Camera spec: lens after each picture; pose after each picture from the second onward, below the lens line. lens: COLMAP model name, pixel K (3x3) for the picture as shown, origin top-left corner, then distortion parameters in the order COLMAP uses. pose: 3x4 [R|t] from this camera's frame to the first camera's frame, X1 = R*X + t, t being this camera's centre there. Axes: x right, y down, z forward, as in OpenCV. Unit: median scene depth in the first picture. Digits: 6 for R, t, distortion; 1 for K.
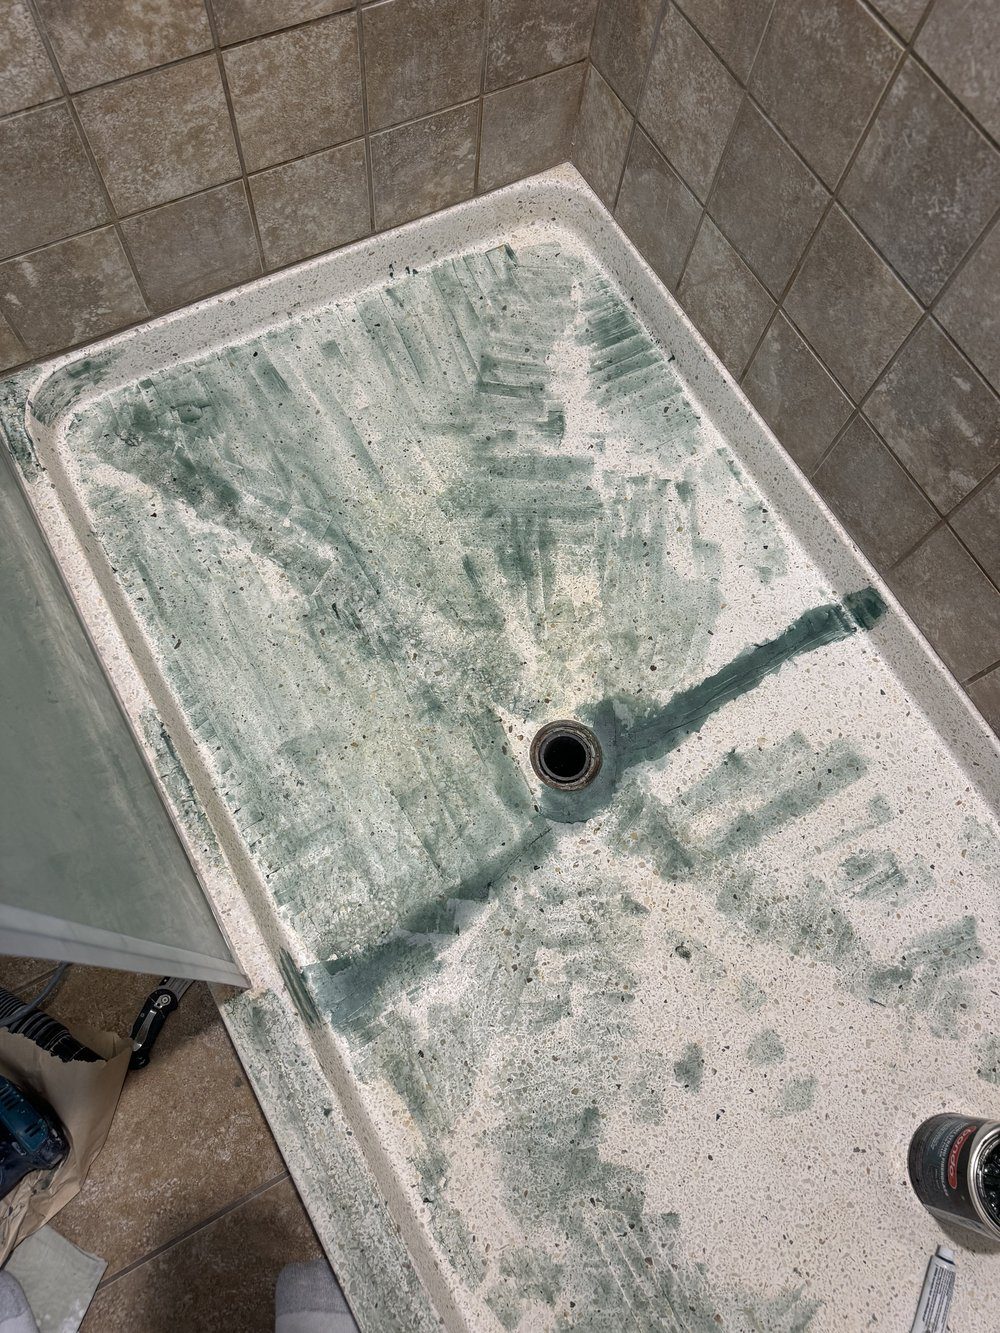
lens RADIAL K [[944.1, 0, 501.4], [0, 944.1, 666.2], [0, 0, 1]] dist [0.019823, -0.010739]
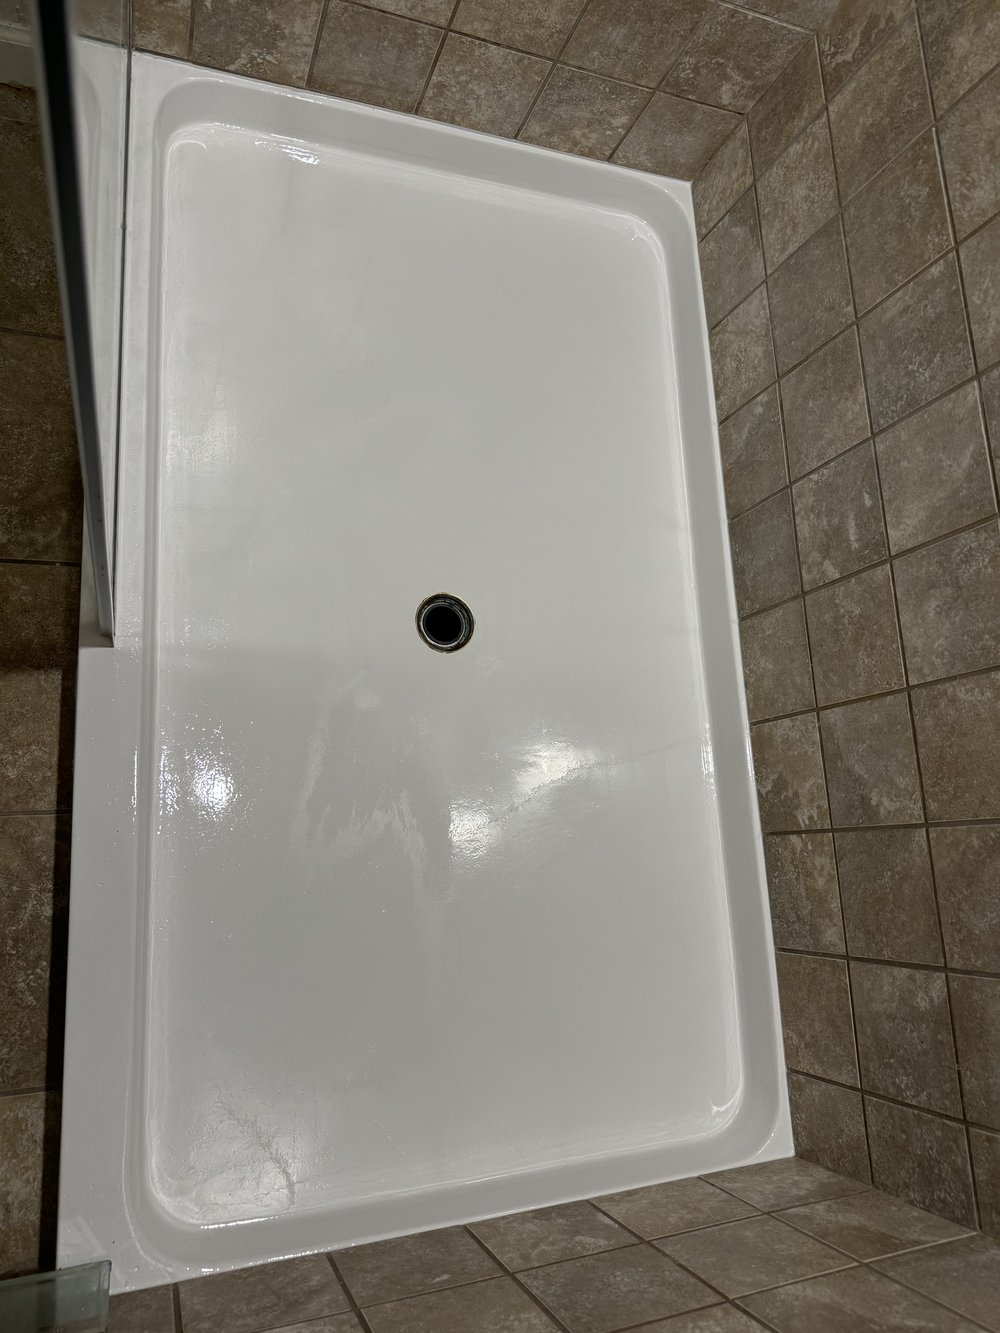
lens RADIAL K [[944.1, 0, 499.9], [0, 944.1, 665.4], [0, 0, 1]] dist [0.019823, -0.010739]
pose [[0.861429, 0.483077, 0.156769, -0.029671], [-0.486713, 0.873398, -0.016909, 0.136774], [-0.145090, -0.061736, 0.987490, -0.176435]]
